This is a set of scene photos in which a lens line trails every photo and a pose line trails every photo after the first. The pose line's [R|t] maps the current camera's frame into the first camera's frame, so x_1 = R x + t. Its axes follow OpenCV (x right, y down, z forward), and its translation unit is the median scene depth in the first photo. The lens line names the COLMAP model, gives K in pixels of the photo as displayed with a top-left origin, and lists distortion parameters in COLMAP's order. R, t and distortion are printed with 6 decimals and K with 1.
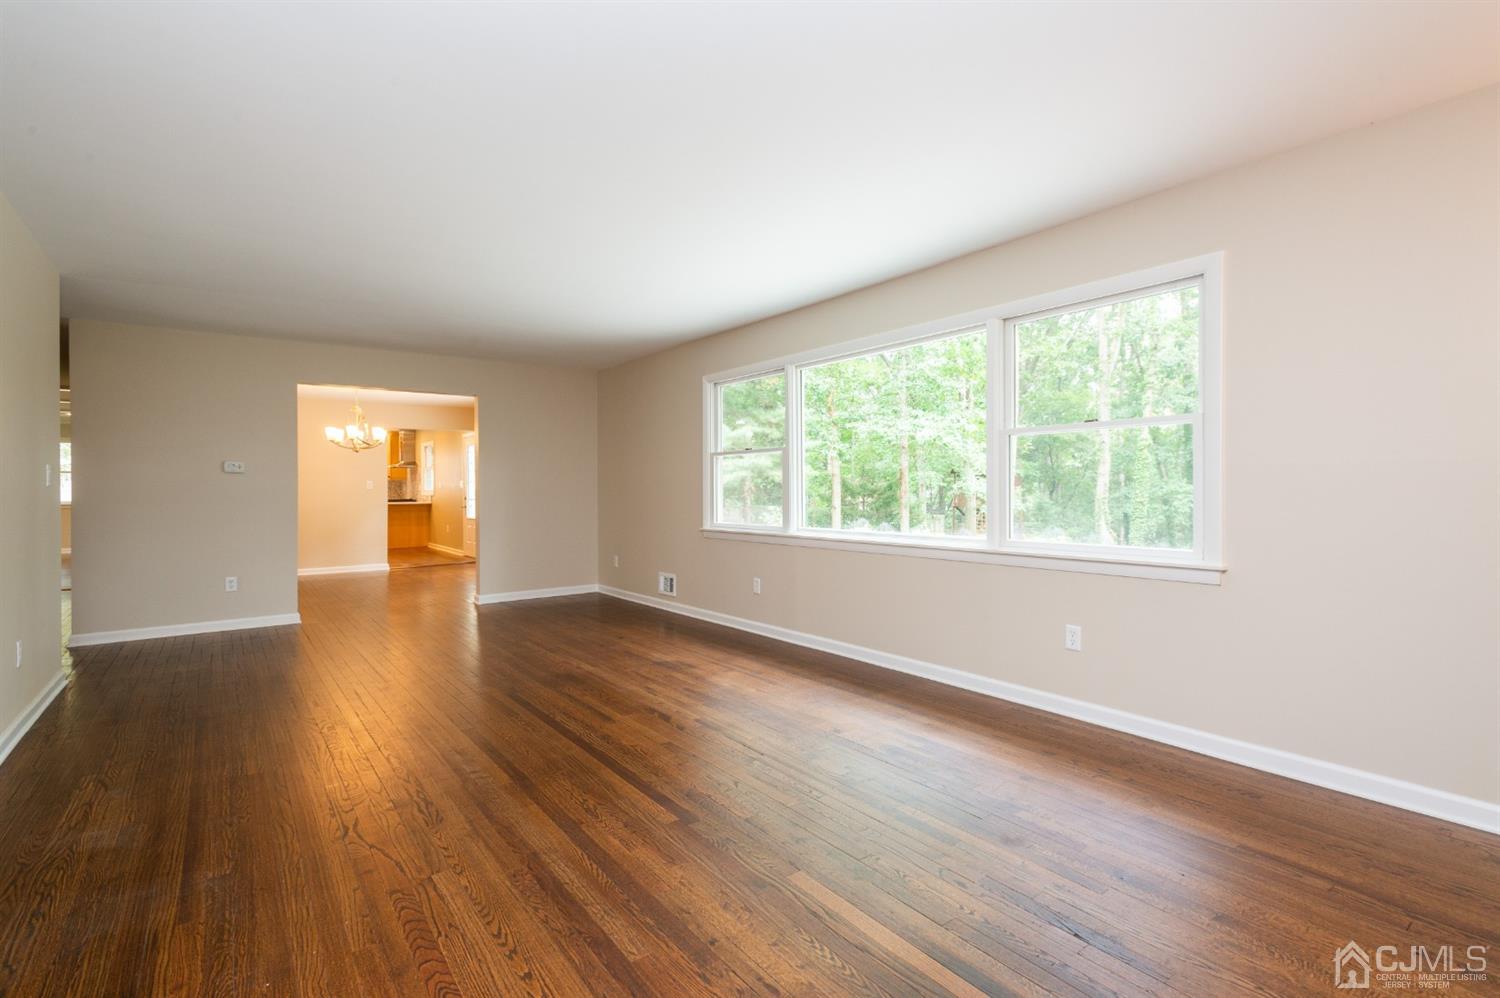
lens RADIAL K [[721.7, 0, 742.3], [0, 721.7, 494.8], [0, 0, 1]] dist [0.019947, -0.006050]
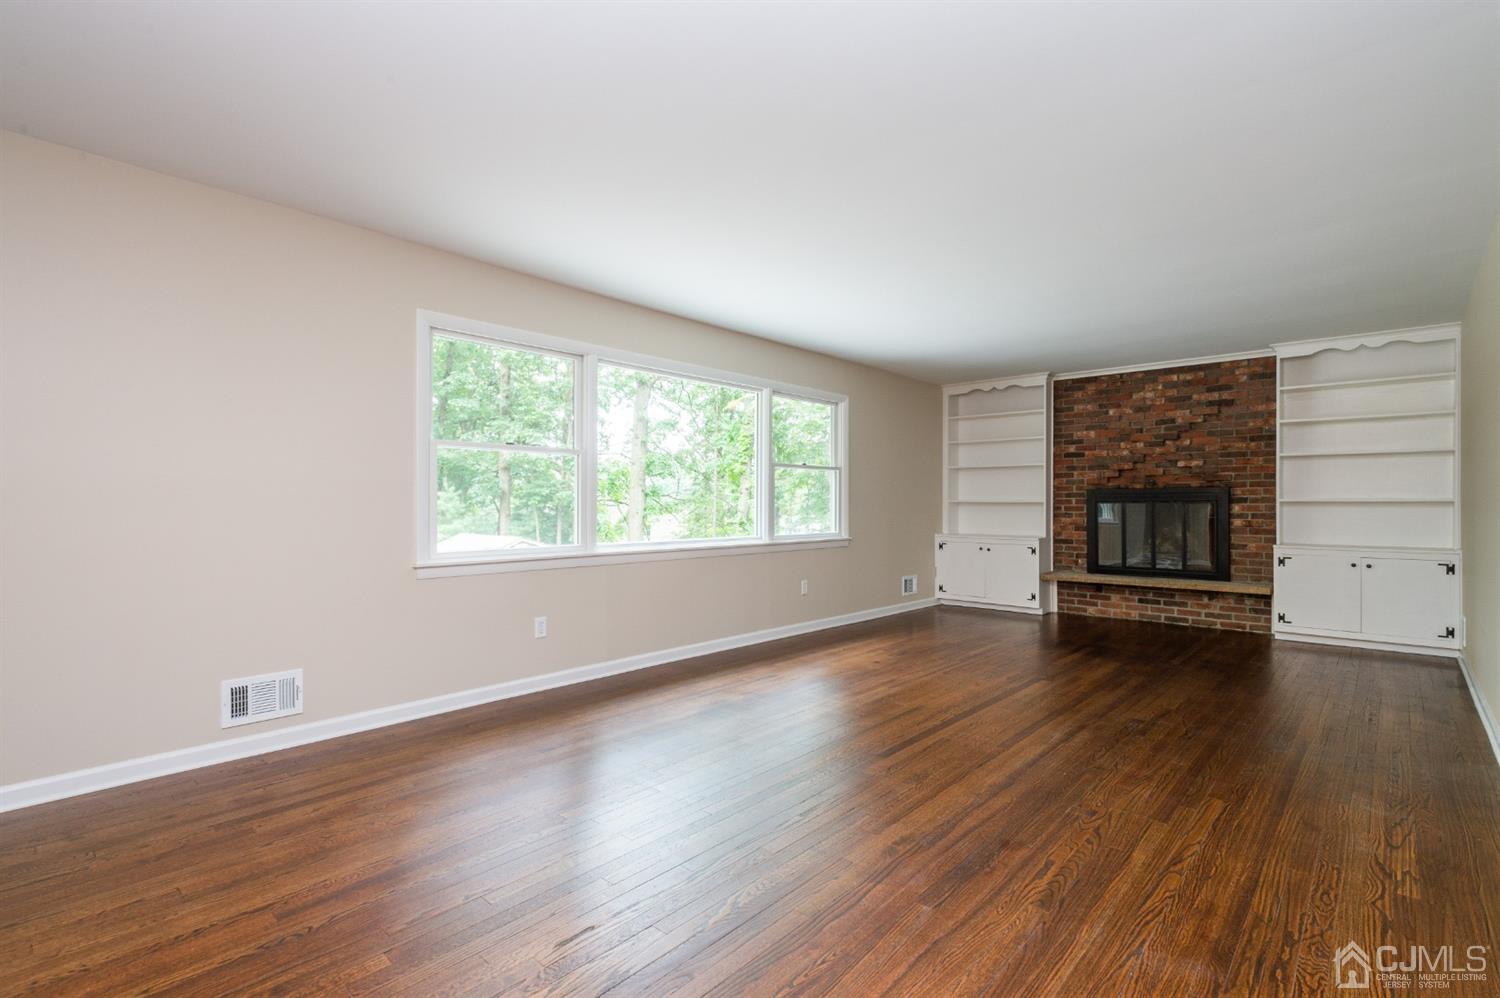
lens RADIAL K [[721.7, 0, 740.4], [0, 721.7, 503.1], [0, 0, 1]] dist [0.019947, -0.006050]
pose [[-0.212647, 0.000712, 0.977129, -1.284827], [0.003888, 0.999992, 0.000118, -0.009804], [-0.977121, 0.003824, -0.212648, 1.582040]]
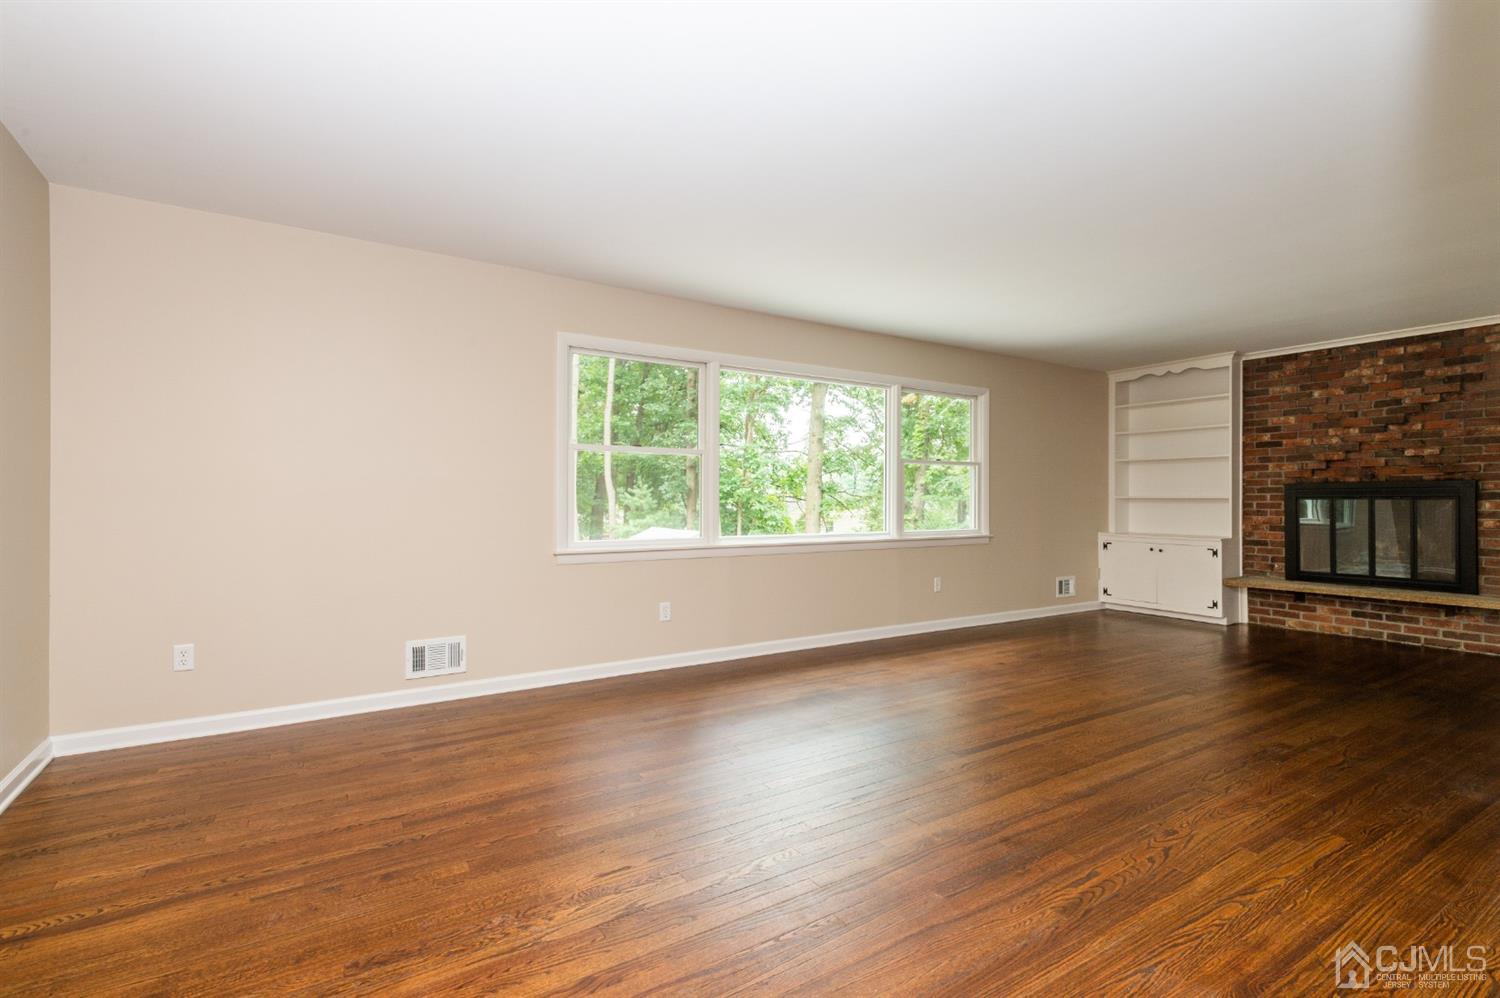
lens RADIAL K [[721.7, 0, 747.8], [0, 721.7, 500.7], [0, 0, 1]] dist [0.019947, -0.006050]
pose [[0.060038, -0.000955, 0.998196, -1.356478], [0.003215, 0.999995, 0.000763, -0.008285], [-0.998191, 0.003163, 0.060041, 1.414187]]
